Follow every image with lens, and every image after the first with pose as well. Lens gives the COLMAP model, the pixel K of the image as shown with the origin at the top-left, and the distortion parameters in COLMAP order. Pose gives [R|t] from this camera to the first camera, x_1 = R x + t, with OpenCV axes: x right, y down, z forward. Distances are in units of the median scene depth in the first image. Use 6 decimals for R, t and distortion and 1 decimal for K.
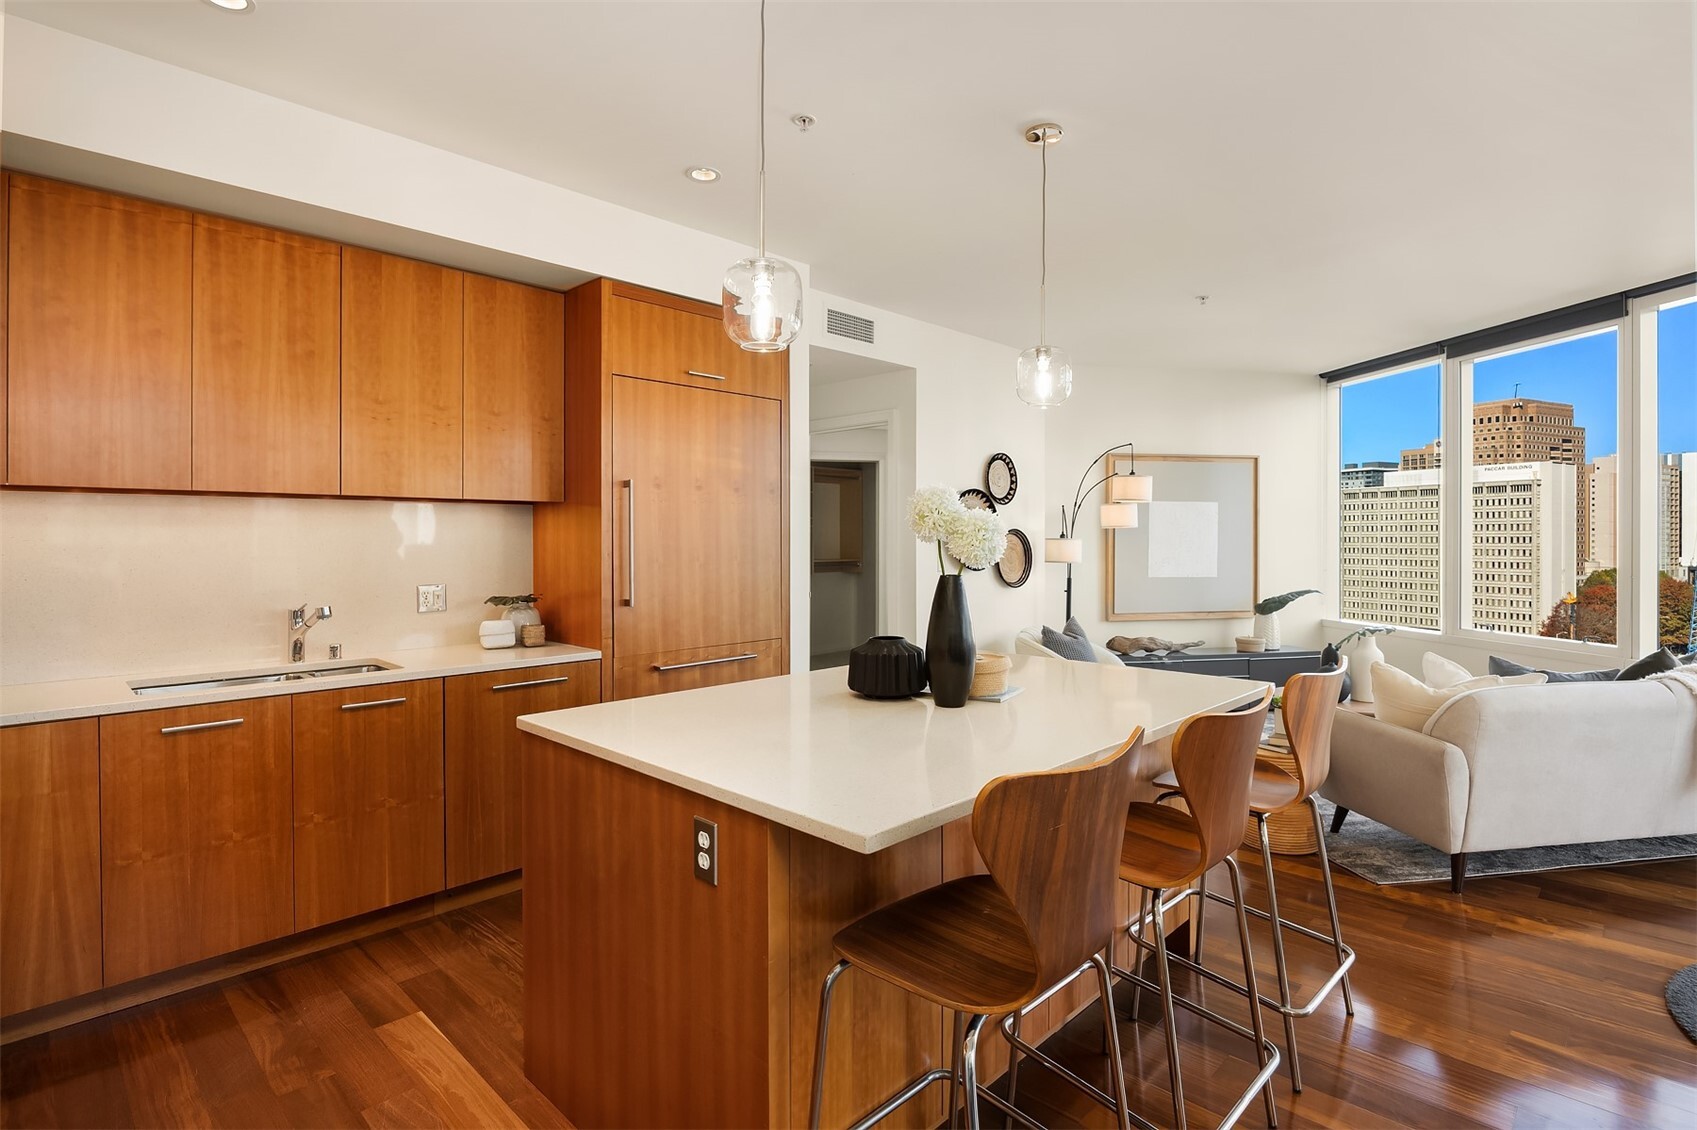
lens RADIAL K [[837.0, 0, 866.4], [0, 837.0, 542.2], [0, 0, 1]] dist [0.001301, 0.000107]
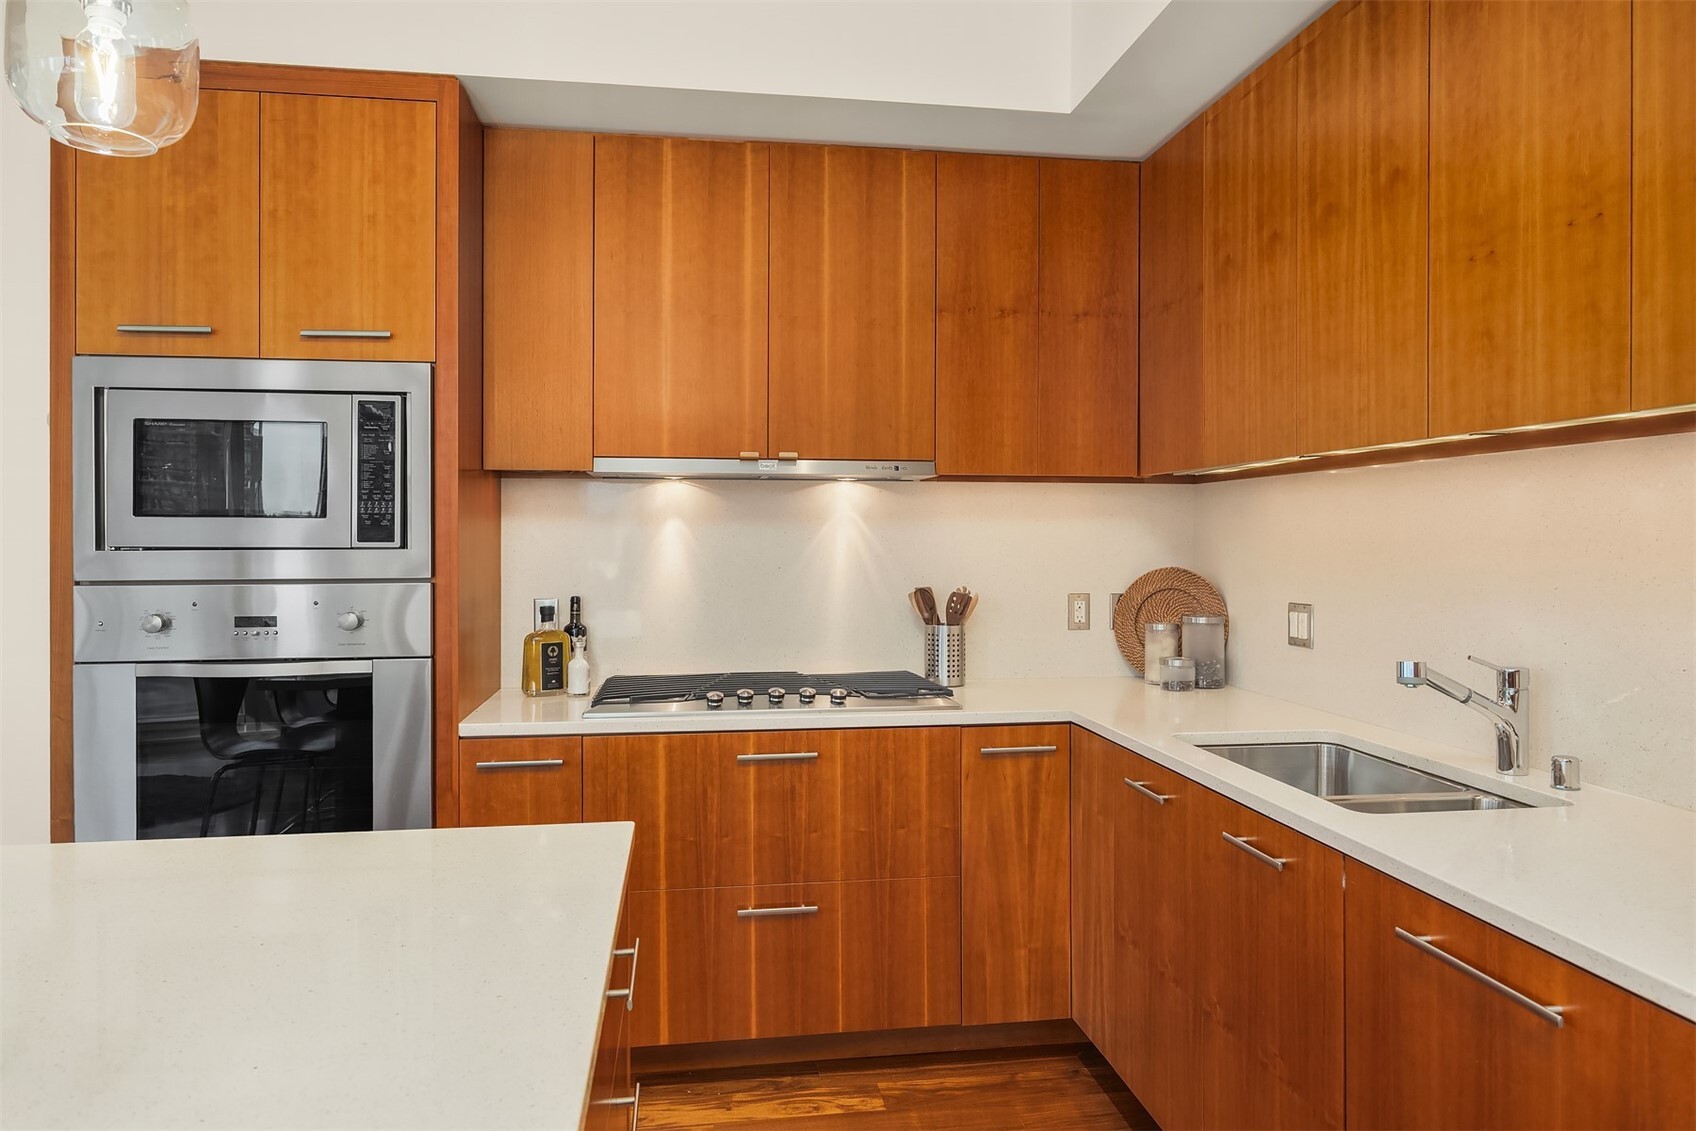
lens RADIAL K [[1061.1, 0, 934.2], [0, 1061.1, 529.9], [0, 0, 1]] dist [0.001139, -0.001267]
pose [[-0.612542, -0.002558, -0.790434, 0.003900], [-0.005581, 0.999984, 0.001090, -0.000105], [0.790418, 0.005079, -0.612546, 0.112716]]
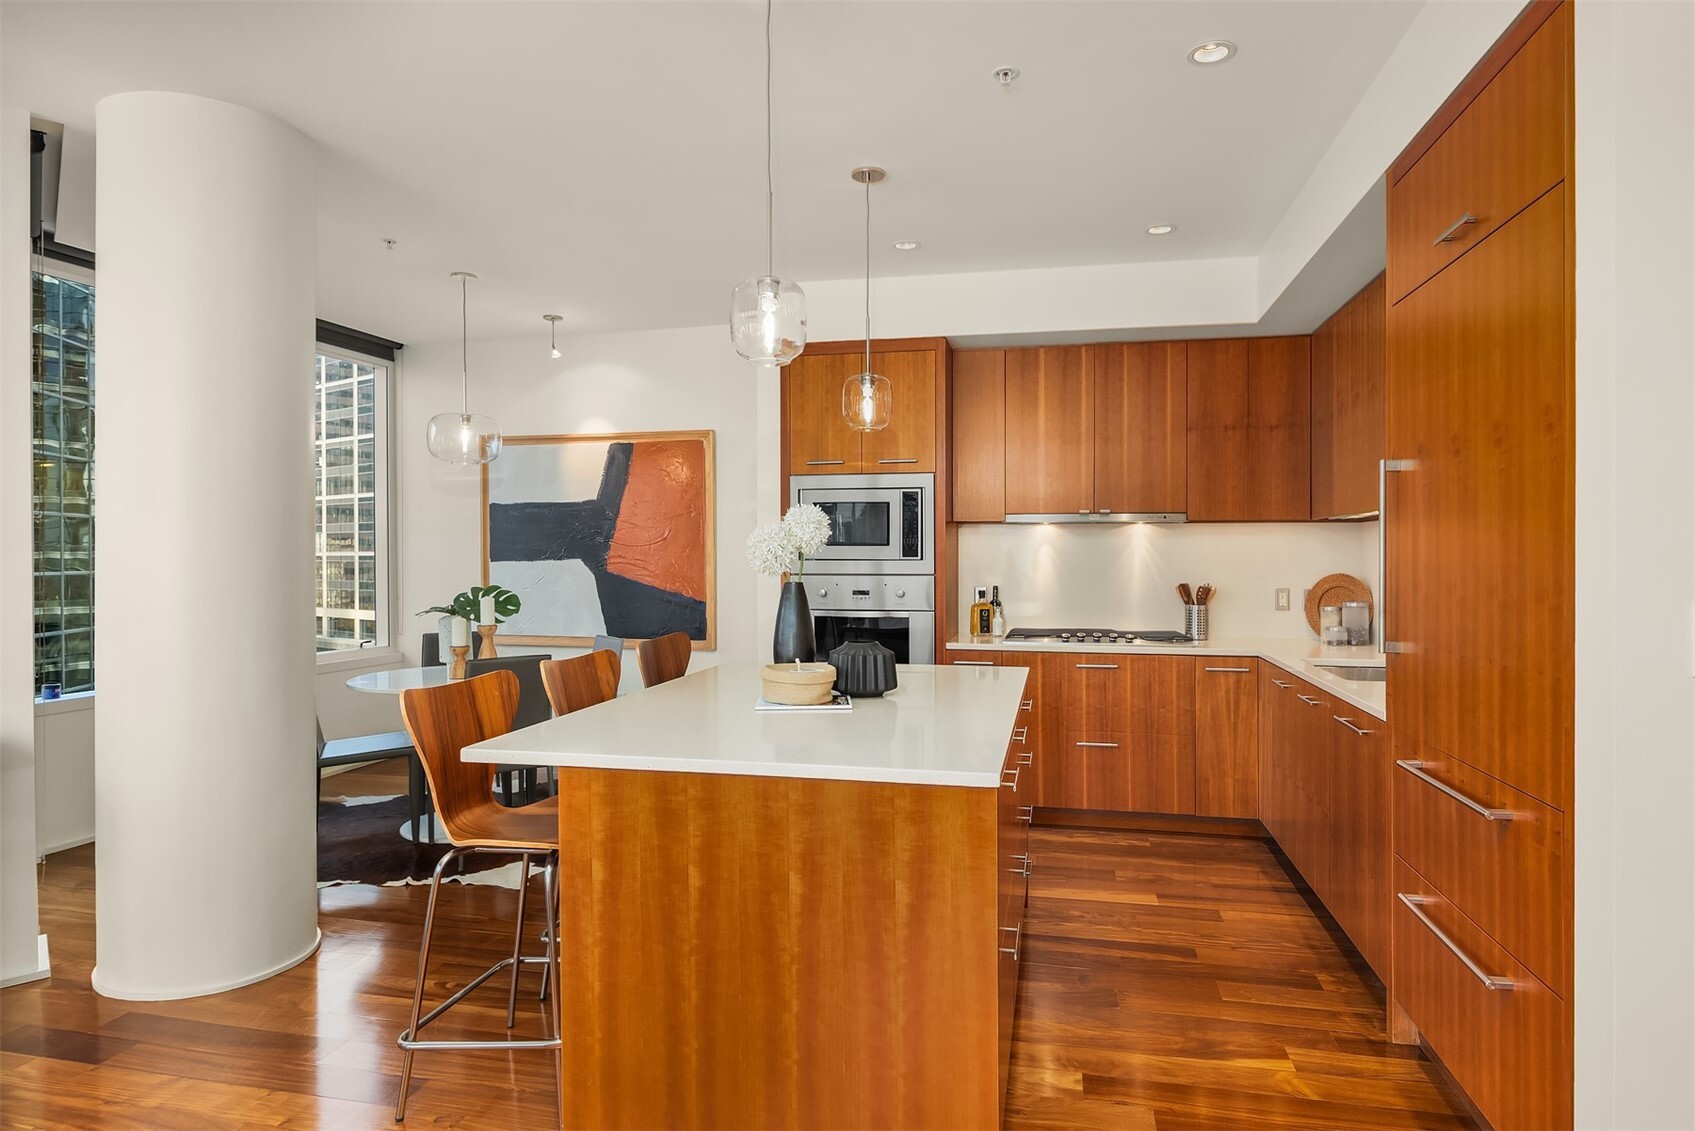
lens RADIAL K [[1046.1, 0, 919.3], [0, 1046.1, 546.1], [0, 0, 1]] dist [-0.020715, 0.000108]
pose [[-0.854859, -0.001979, -0.518857, 0.050528], [-0.003136, 0.999994, 0.001353, -0.000837], [0.518852, 0.002783, -0.854860, 0.172878]]
